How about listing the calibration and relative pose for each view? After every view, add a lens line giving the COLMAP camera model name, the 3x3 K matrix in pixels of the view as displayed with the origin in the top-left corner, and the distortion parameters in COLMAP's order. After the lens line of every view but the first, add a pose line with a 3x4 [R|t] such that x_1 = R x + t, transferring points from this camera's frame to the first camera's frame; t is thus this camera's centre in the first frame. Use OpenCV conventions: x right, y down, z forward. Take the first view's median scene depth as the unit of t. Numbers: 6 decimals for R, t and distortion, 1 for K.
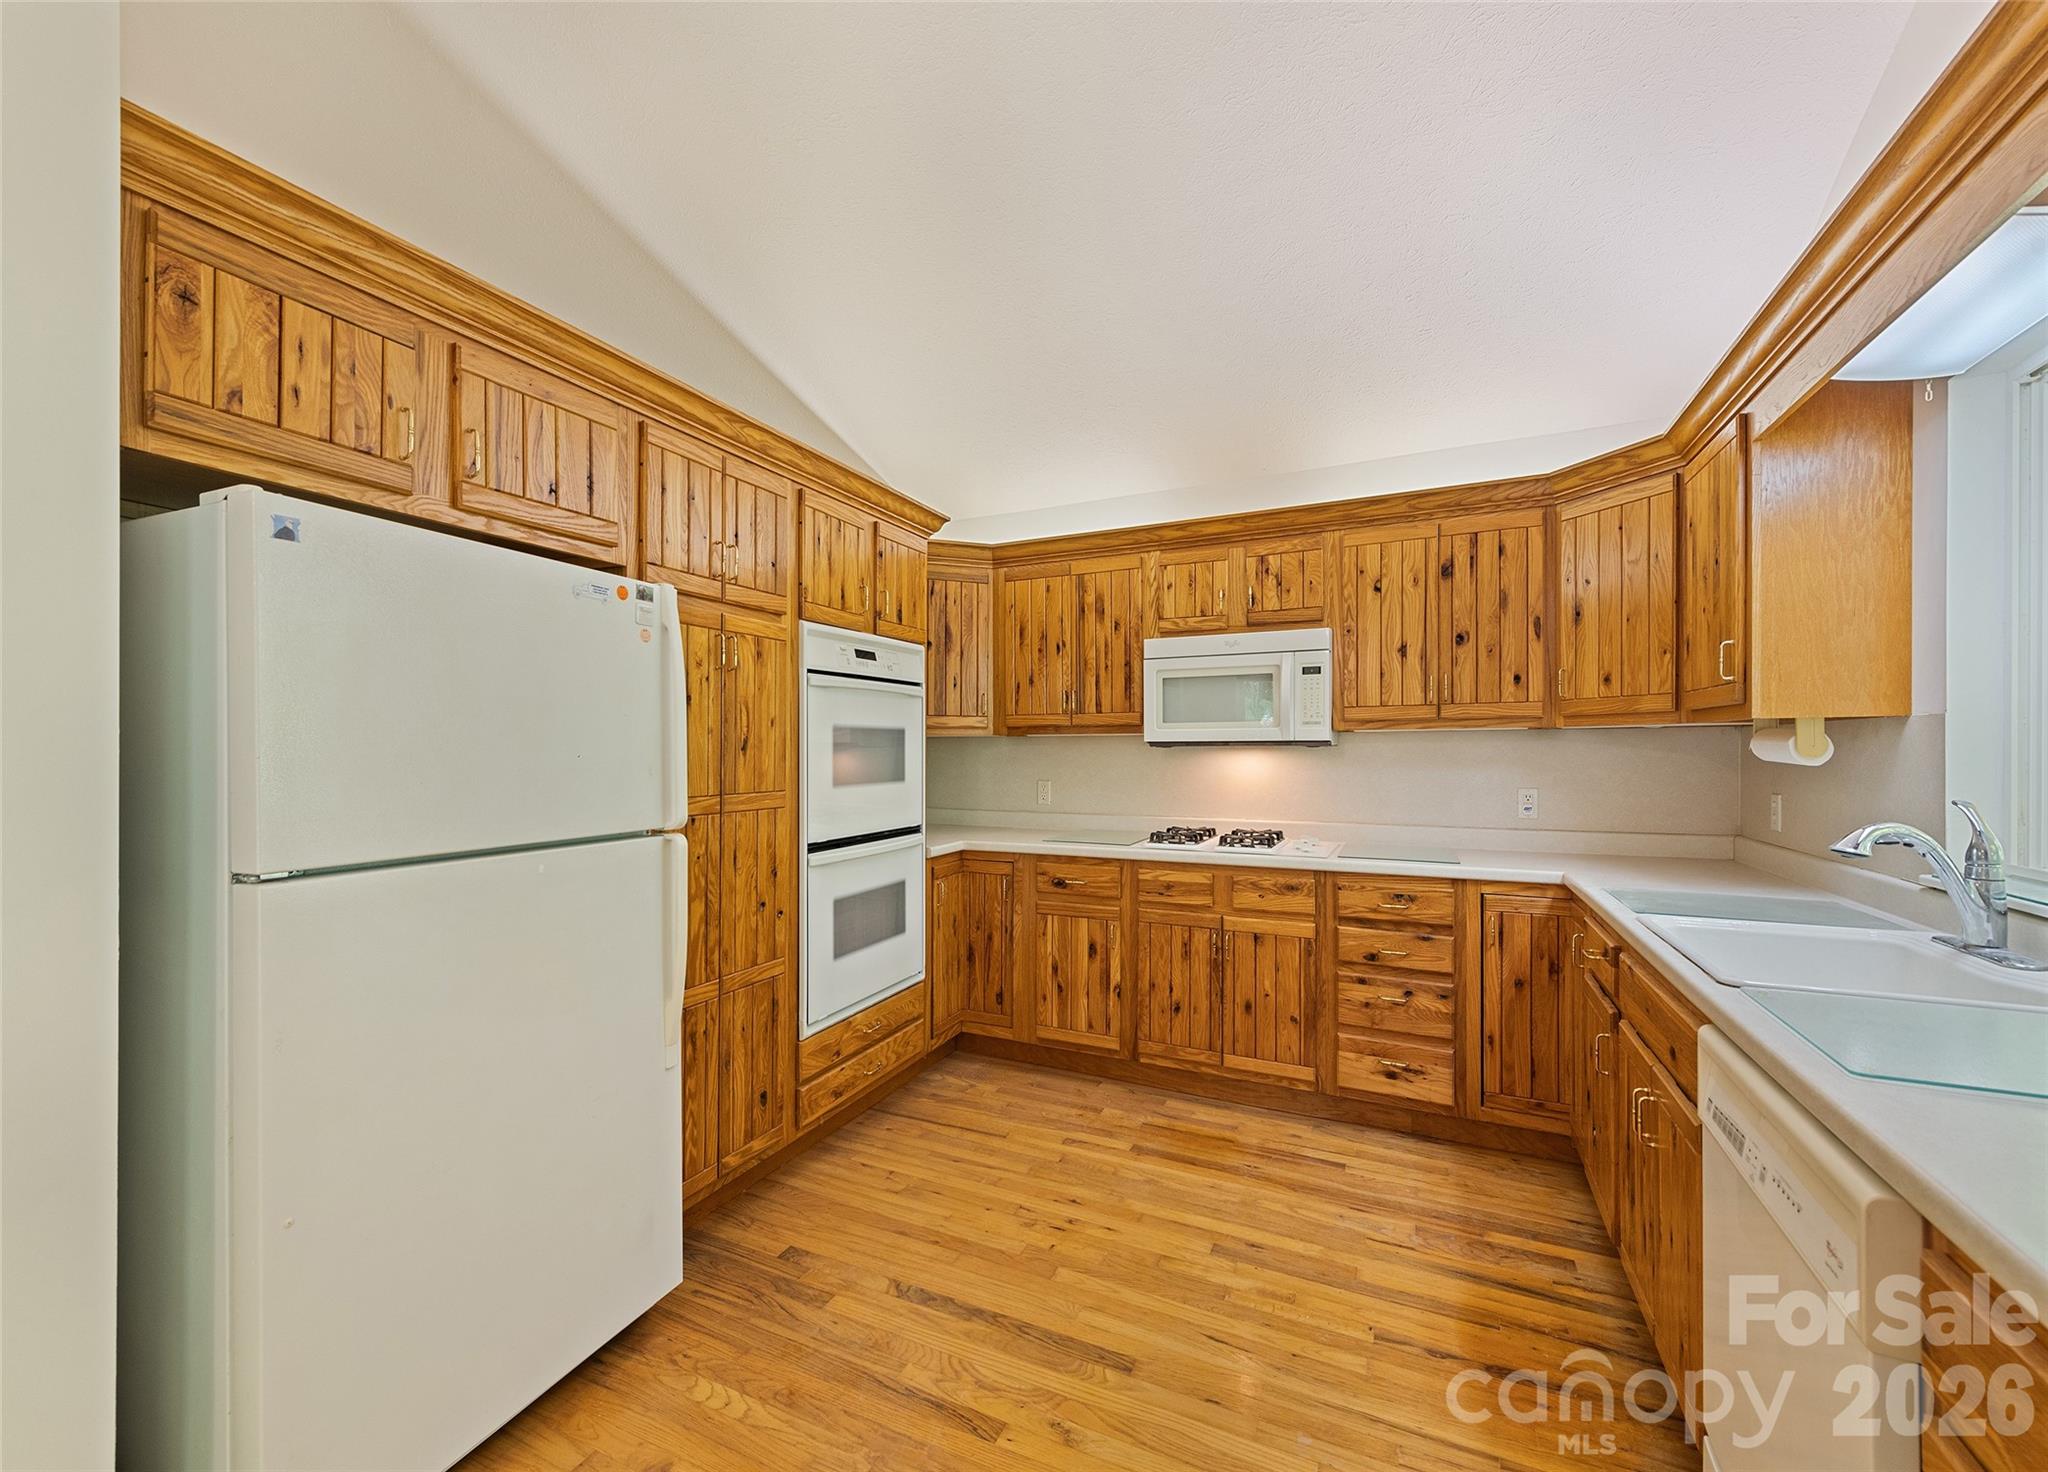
lens RADIAL K [[814.9, 0, 1031.3], [0, 814.9, 754.9], [0, 0, 1]] dist [0.011971, -0.003186]
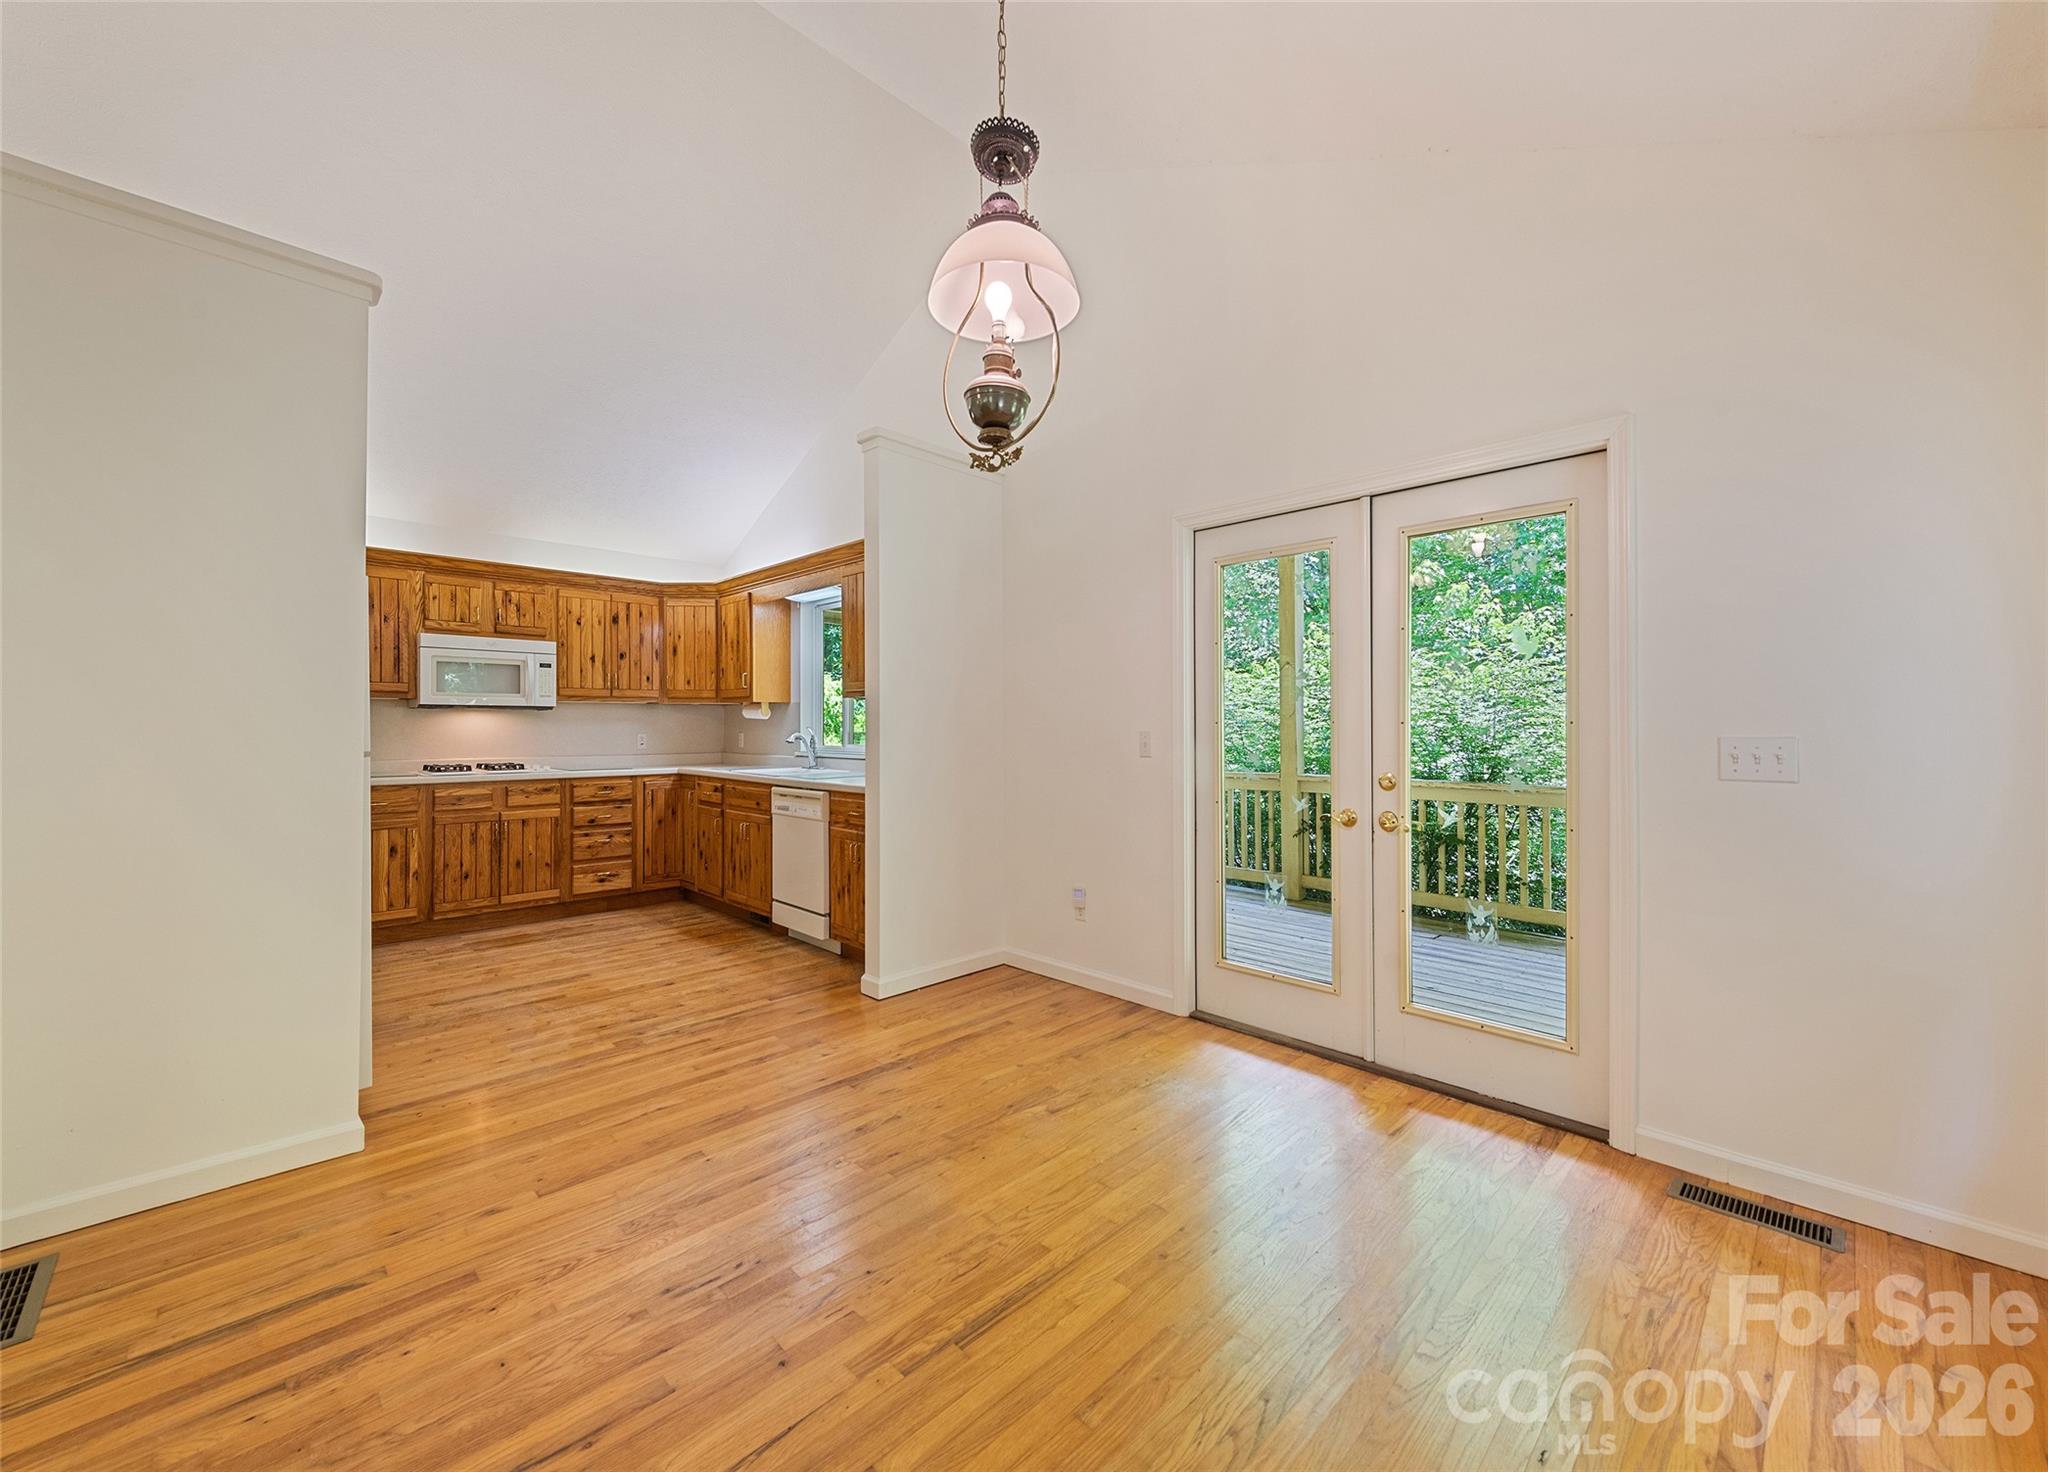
lens RADIAL K [[814.9, 0, 1023.3], [0, 814.9, 725.2], [0, 0, 1]] dist [0.011971, -0.003186]
pose [[0.344347, 0.005363, 0.938827, -0.992675], [0.004352, 0.999964, -0.007309, 0.042014], [-0.938832, 0.006602, 0.344311, -0.577641]]
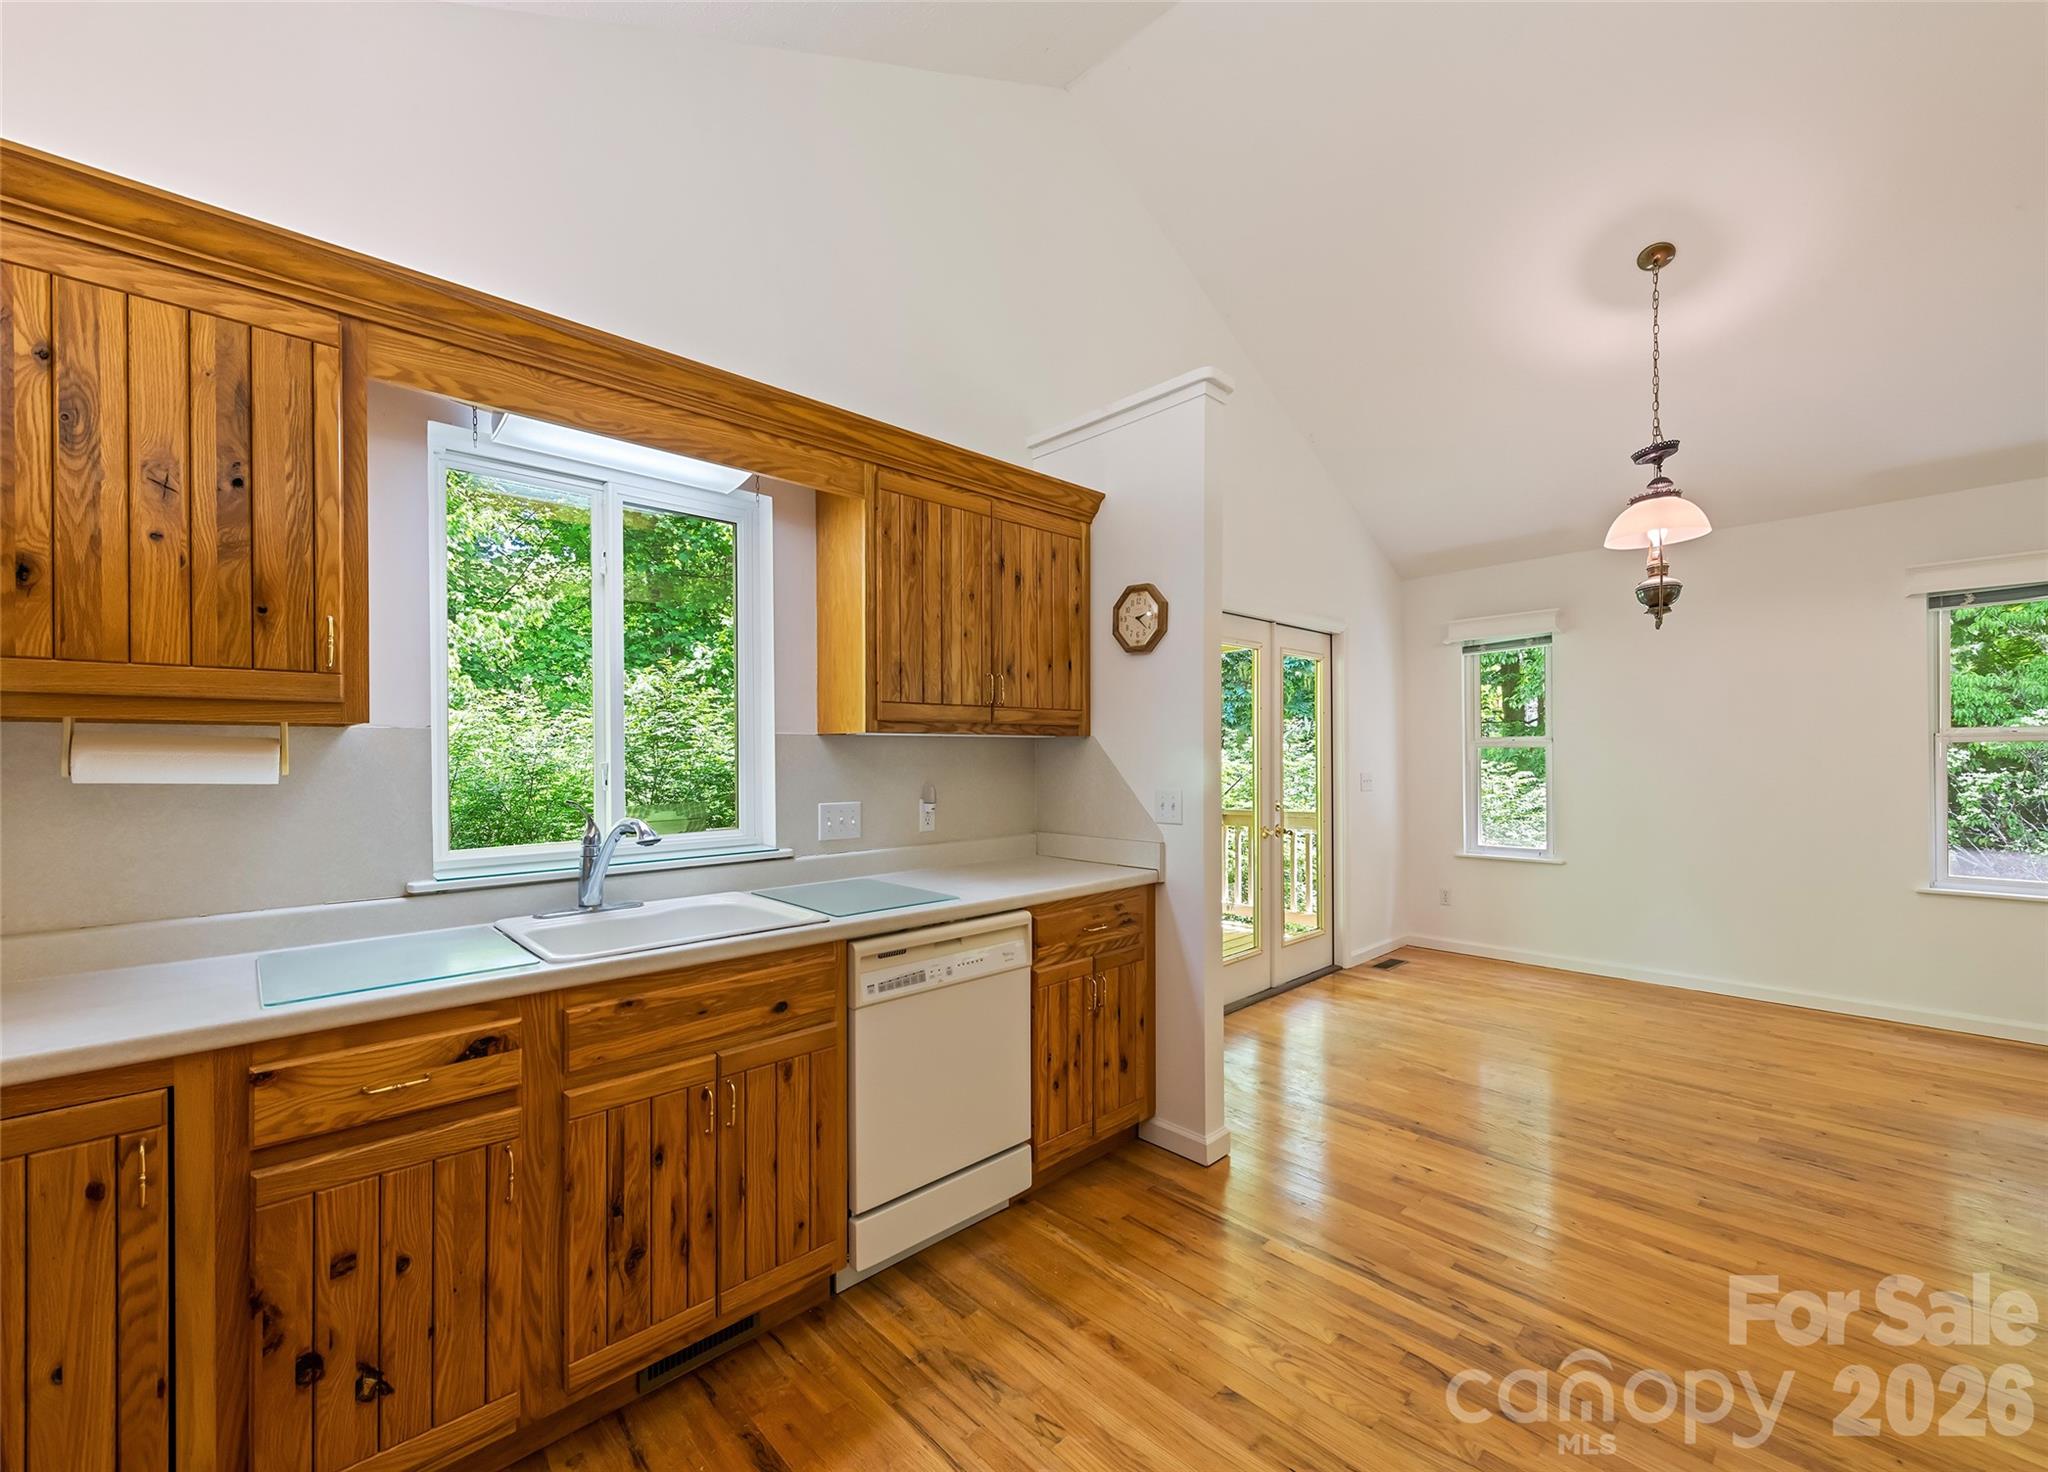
lens RADIAL K [[814.9, 0, 1022.0], [0, 814.9, 755.7], [0, 0, 1]] dist [0.011971, -0.003186]
pose [[-0.928435, 0.010188, 0.371356, -0.003807], [0.012553, 0.999913, 0.003953, -0.005937], [-0.371284, 0.008332, -0.928482, 1.043659]]
